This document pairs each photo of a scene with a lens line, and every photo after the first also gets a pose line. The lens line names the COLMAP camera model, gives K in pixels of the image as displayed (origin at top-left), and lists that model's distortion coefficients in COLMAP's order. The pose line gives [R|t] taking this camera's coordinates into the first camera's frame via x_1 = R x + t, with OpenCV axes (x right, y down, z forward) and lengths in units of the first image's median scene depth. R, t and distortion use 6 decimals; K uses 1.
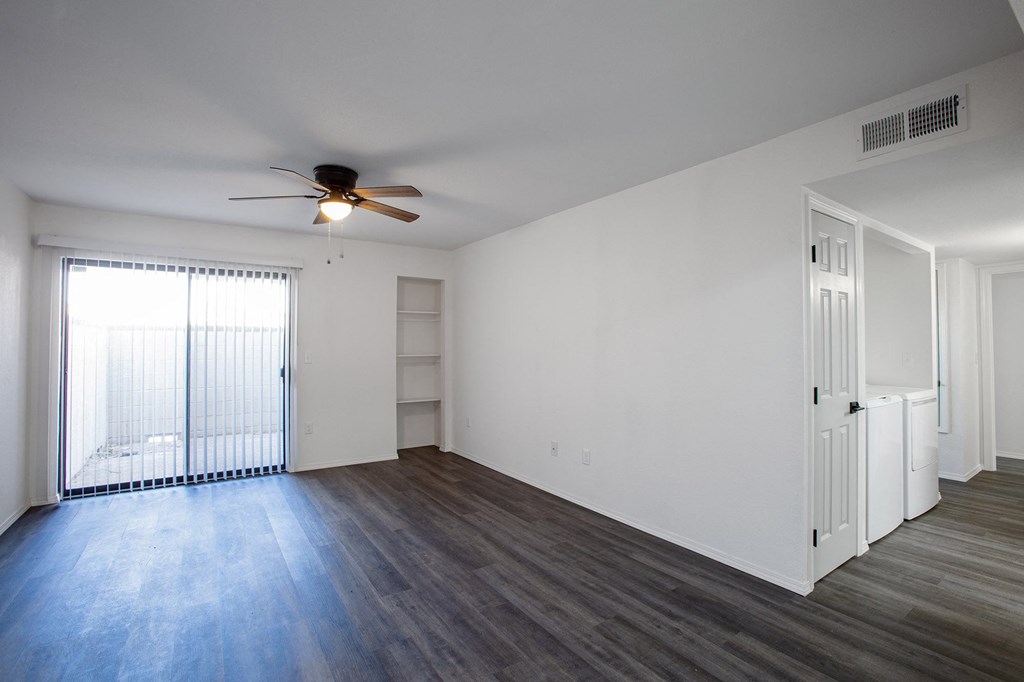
lens RADIAL K [[471.2, 0, 509.0], [0, 471.2, 335.5], [0, 0, 1]] dist [-0.023922, 0.002655]
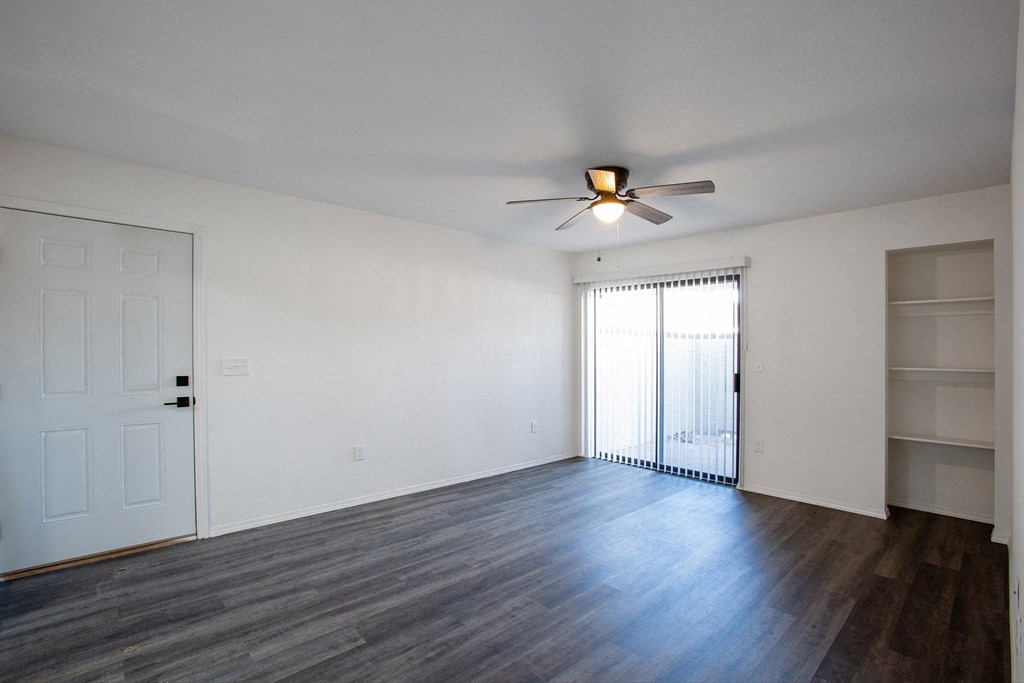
lens RADIAL K [[471.2, 0, 506.1], [0, 471.2, 347.6], [0, 0, 1]] dist [-0.023922, 0.002655]
pose [[0.168902, -0.001461, -0.985632, 0.352083], [0.013367, 0.999910, 0.000809, 0.006880], [0.985542, -0.013312, 0.168907, 0.380122]]
